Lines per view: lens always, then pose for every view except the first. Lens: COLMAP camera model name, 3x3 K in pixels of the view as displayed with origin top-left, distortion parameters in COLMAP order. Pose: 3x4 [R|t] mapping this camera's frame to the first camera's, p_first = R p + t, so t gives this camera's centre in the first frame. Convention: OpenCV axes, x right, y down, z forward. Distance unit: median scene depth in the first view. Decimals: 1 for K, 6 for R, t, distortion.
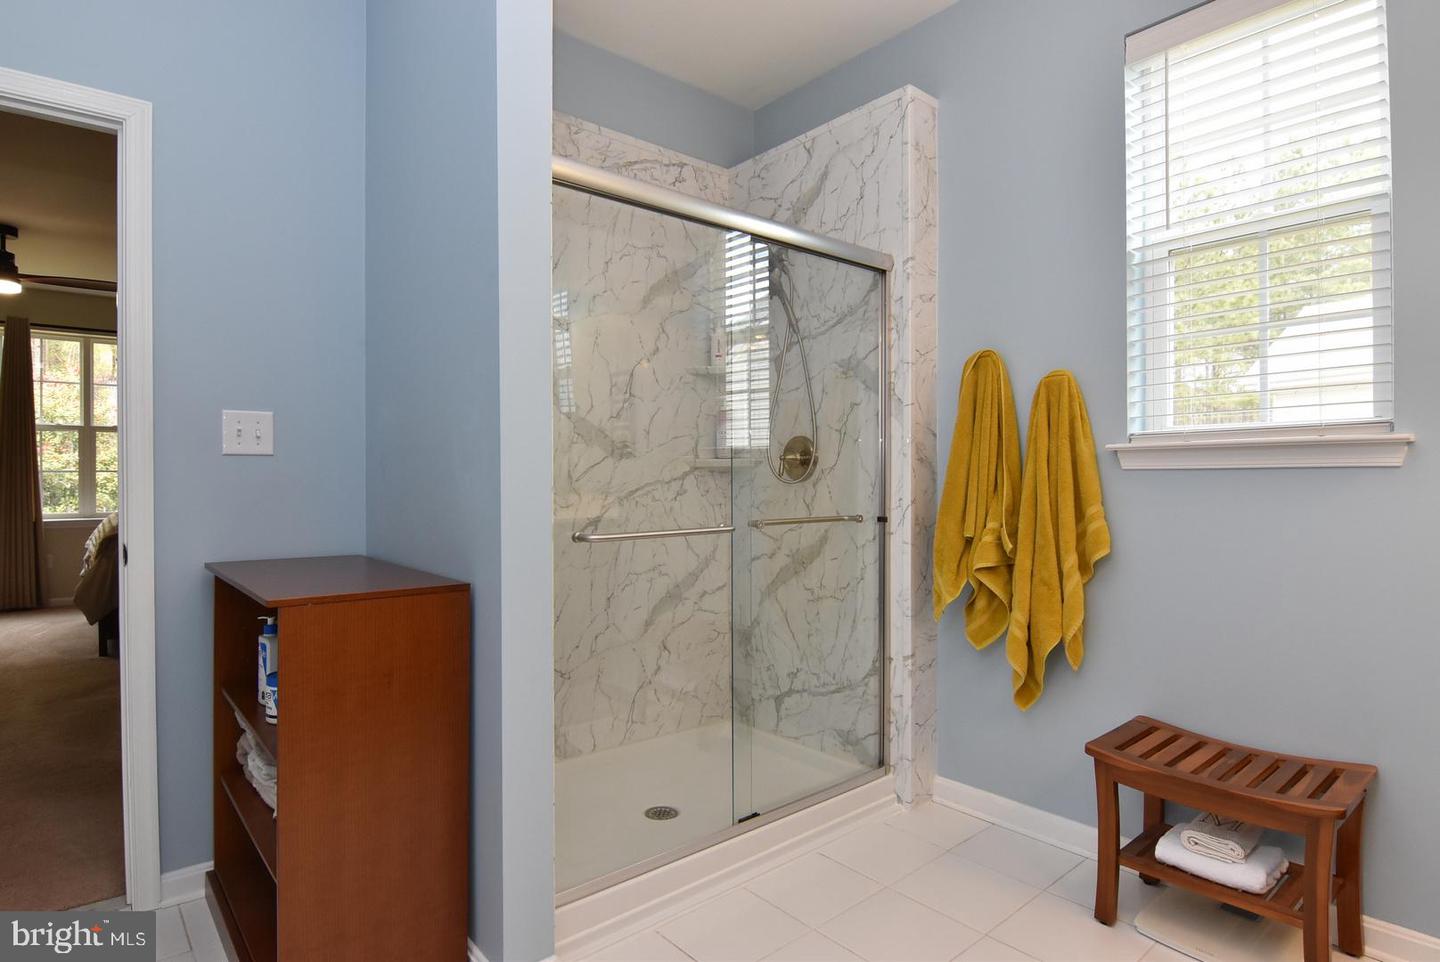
lens RADIAL K [[766.1, 0, 722.4], [0, 766.1, 480.1], [0, 0, 1]] dist [0.009244, -0.020395]
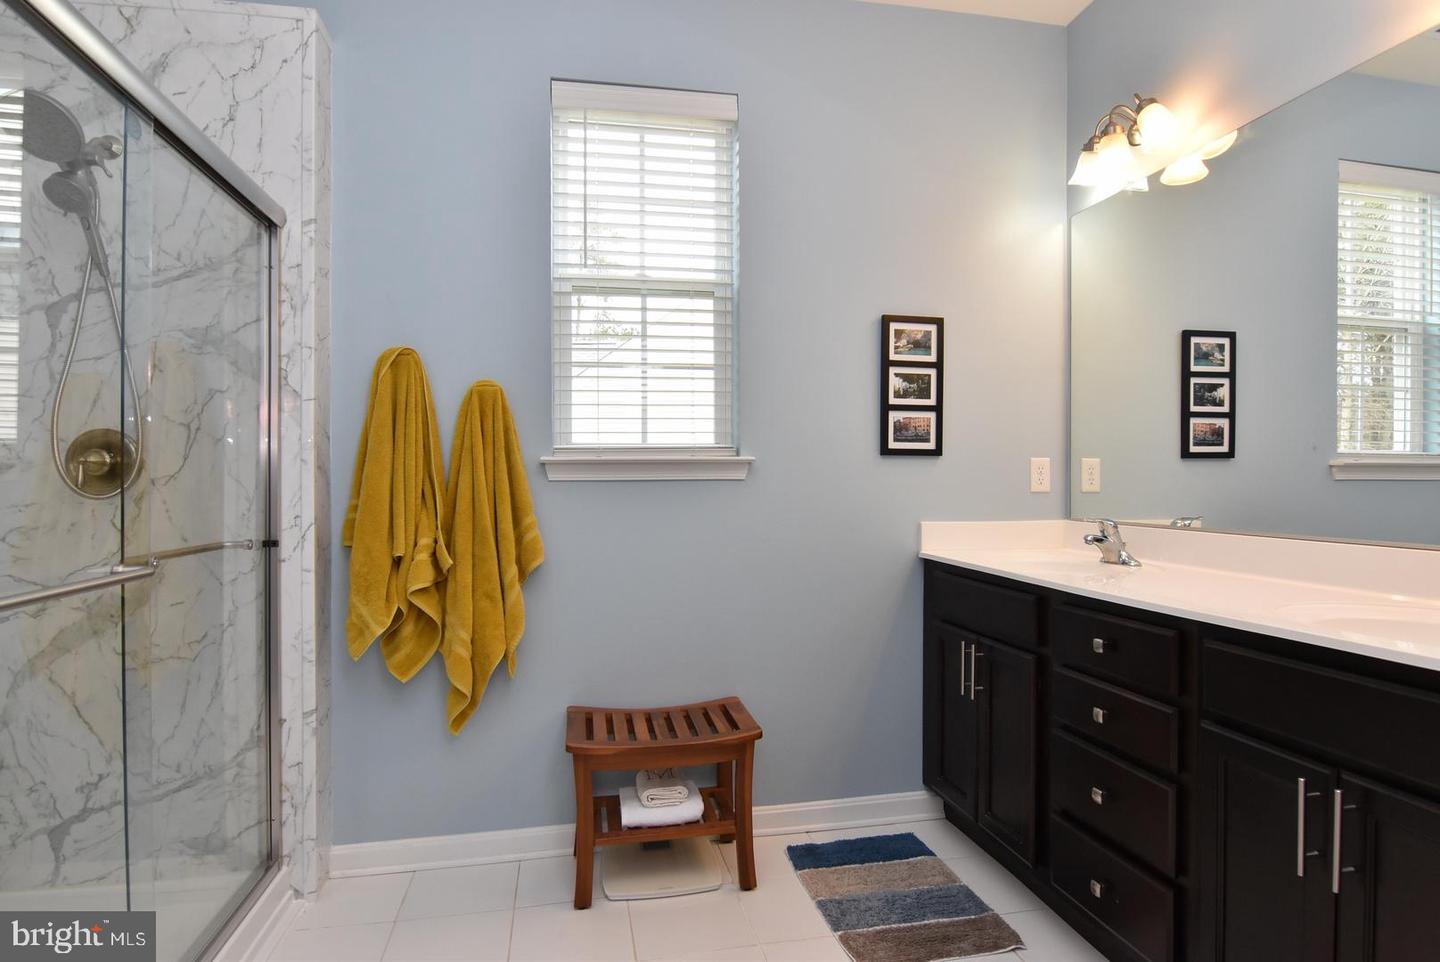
lens RADIAL K [[766.1, 0, 722.4], [0, 766.1, 480.1], [0, 0, 1]] dist [0.009244, -0.020395]
pose [[0.490443, 0.006854, 0.871447, -0.256505], [0.006311, 0.999915, -0.011416, -0.001079], [-0.871451, 0.011099, 0.490358, 0.230782]]
